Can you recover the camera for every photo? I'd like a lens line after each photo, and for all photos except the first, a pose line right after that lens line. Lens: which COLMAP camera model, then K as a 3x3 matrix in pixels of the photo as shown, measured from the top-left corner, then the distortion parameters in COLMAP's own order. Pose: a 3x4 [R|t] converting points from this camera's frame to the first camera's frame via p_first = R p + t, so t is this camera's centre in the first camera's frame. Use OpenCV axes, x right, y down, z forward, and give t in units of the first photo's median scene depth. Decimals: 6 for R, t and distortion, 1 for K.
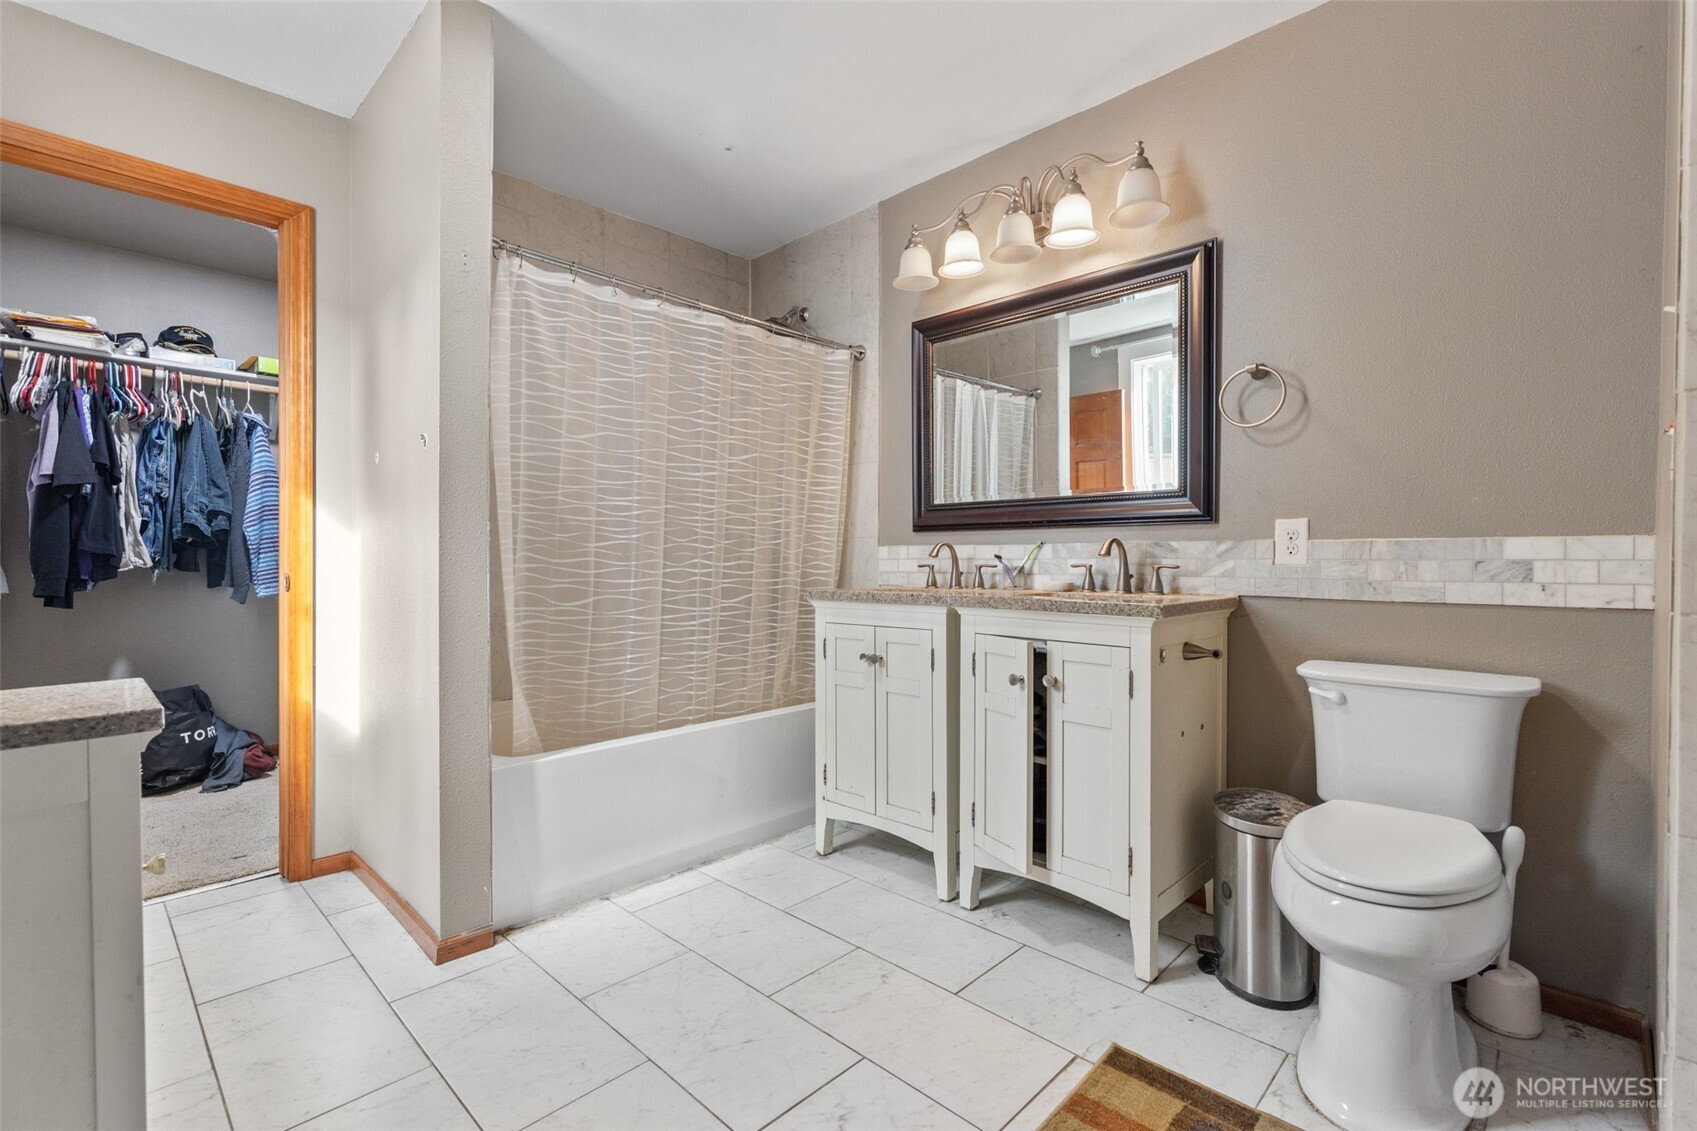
lens RADIAL K [[761.0, 0, 846.7], [0, 761.0, 567.4], [0, 0, 1]] dist [0.003891, 0.000974]
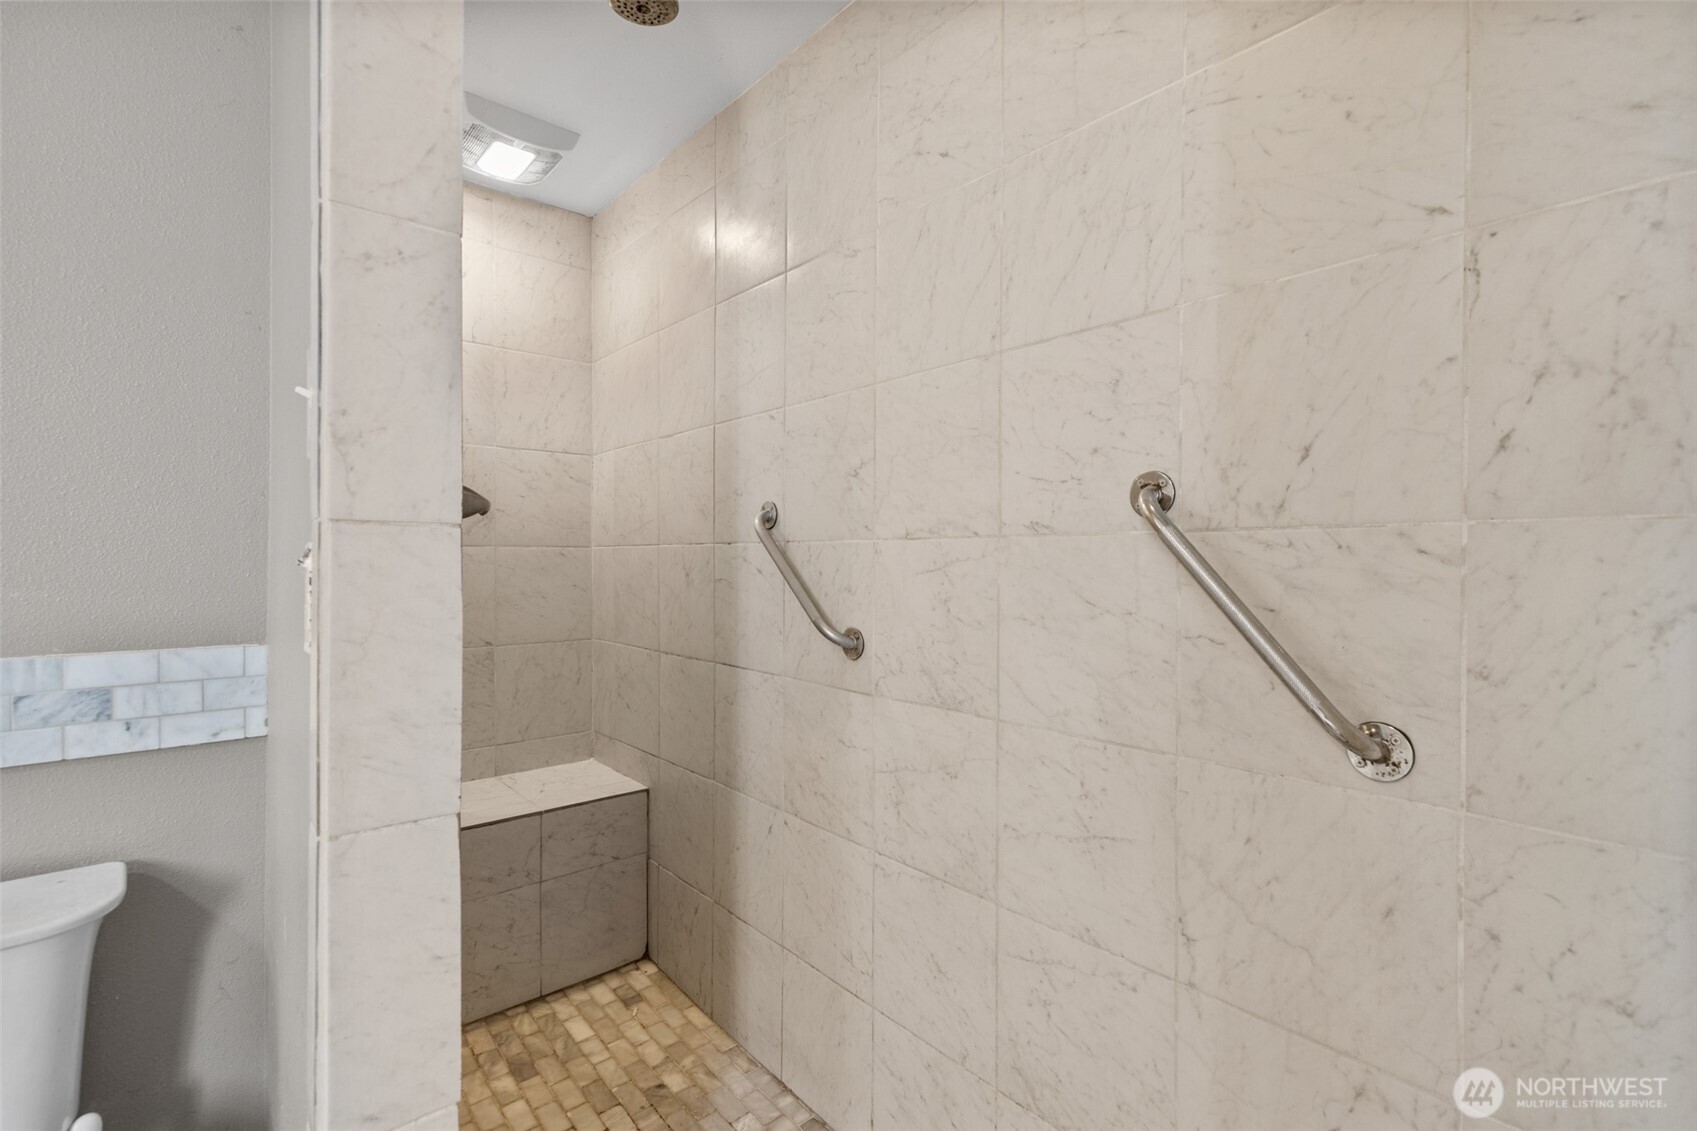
lens RADIAL K [[761.0, 0, 847.1], [0, 761.0, 562.4], [0, 0, 1]] dist [0.003891, 0.000974]
pose [[0.073647, -0.013530, 0.997193, 0.287121], [0.000535, 0.999908, 0.013527, -0.134098], [-0.997284, -0.000463, 0.073647, 0.316643]]
